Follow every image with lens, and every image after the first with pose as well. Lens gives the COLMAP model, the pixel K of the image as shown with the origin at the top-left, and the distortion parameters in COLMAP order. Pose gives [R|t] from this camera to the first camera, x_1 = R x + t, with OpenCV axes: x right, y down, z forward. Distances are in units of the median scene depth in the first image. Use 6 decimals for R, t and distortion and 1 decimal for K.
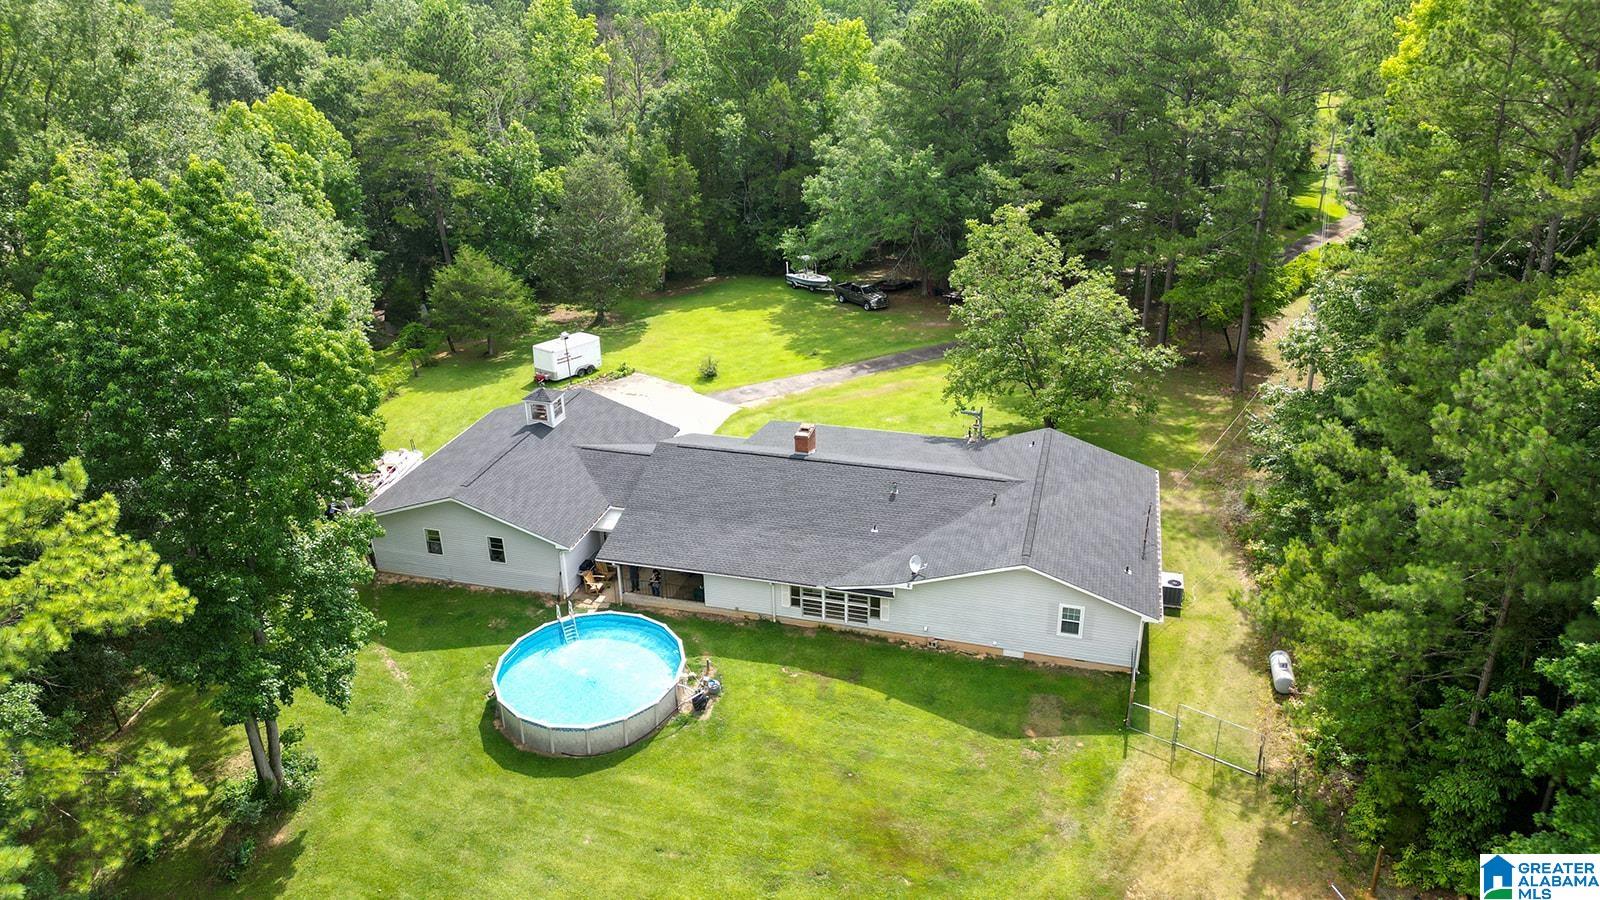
lens RADIAL K [[1111.1, 0, 800.5], [0, 1111.1, 448.2], [0, 0, 1]] dist [0.078394, -0.078093]
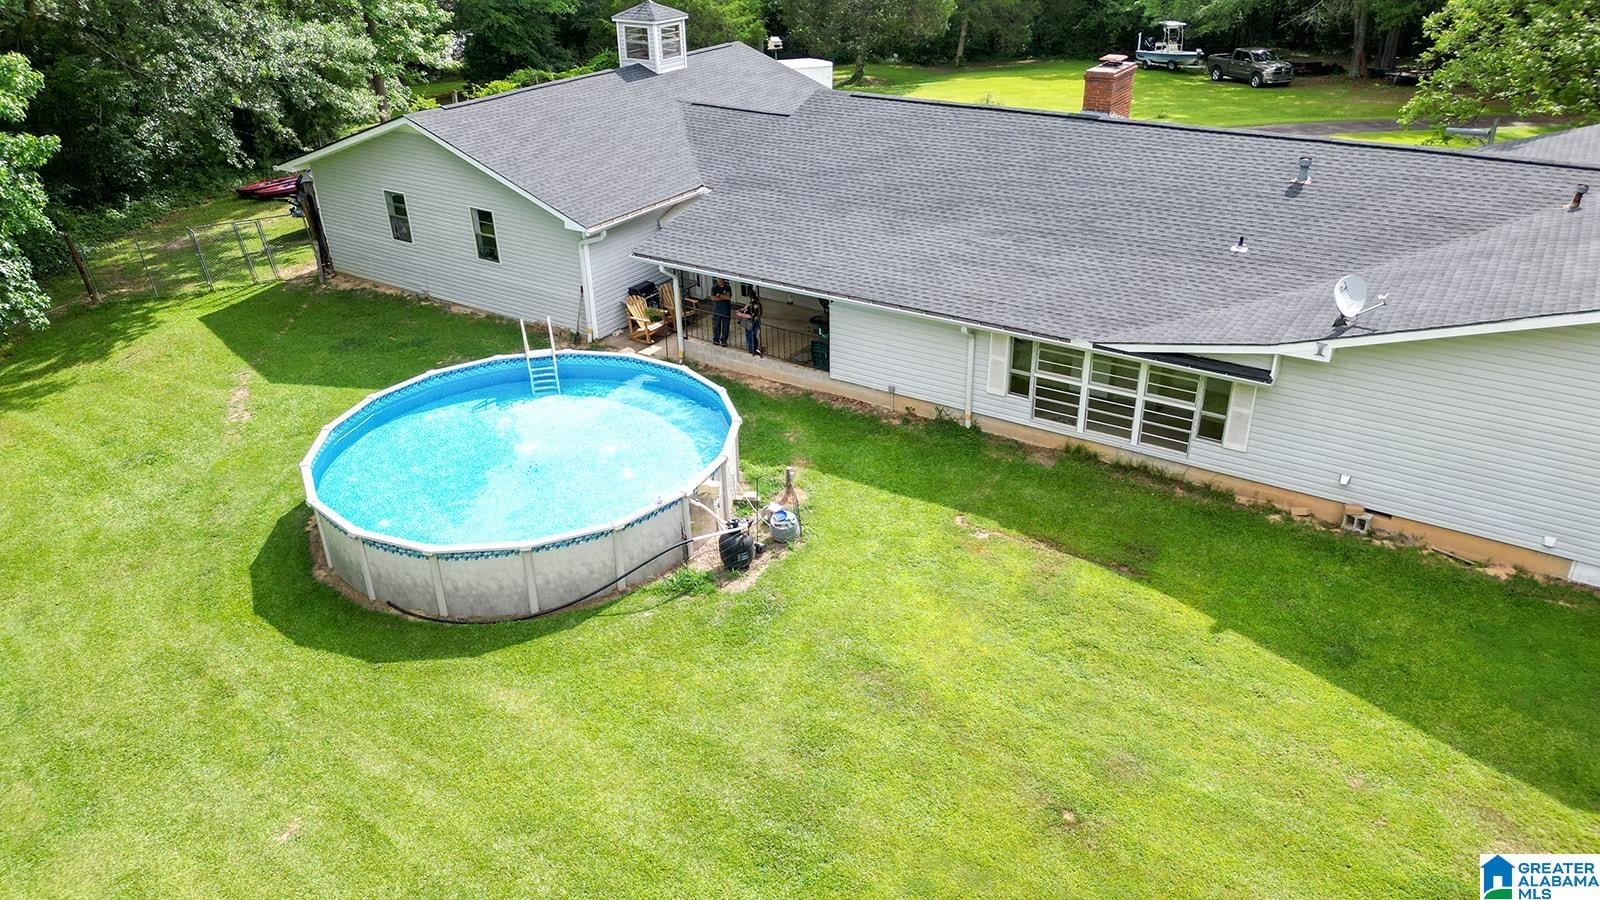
lens RADIAL K [[1111.1, 0, 793.4], [0, 1111.1, 460.8], [0, 0, 1]] dist [0.078394, -0.078093]
pose [[0.949589, 0.143352, -0.278802, 0.039007], [-0.123790, 0.988518, 0.086646, 0.146908], [0.288022, -0.047765, 0.956432, 0.577088]]
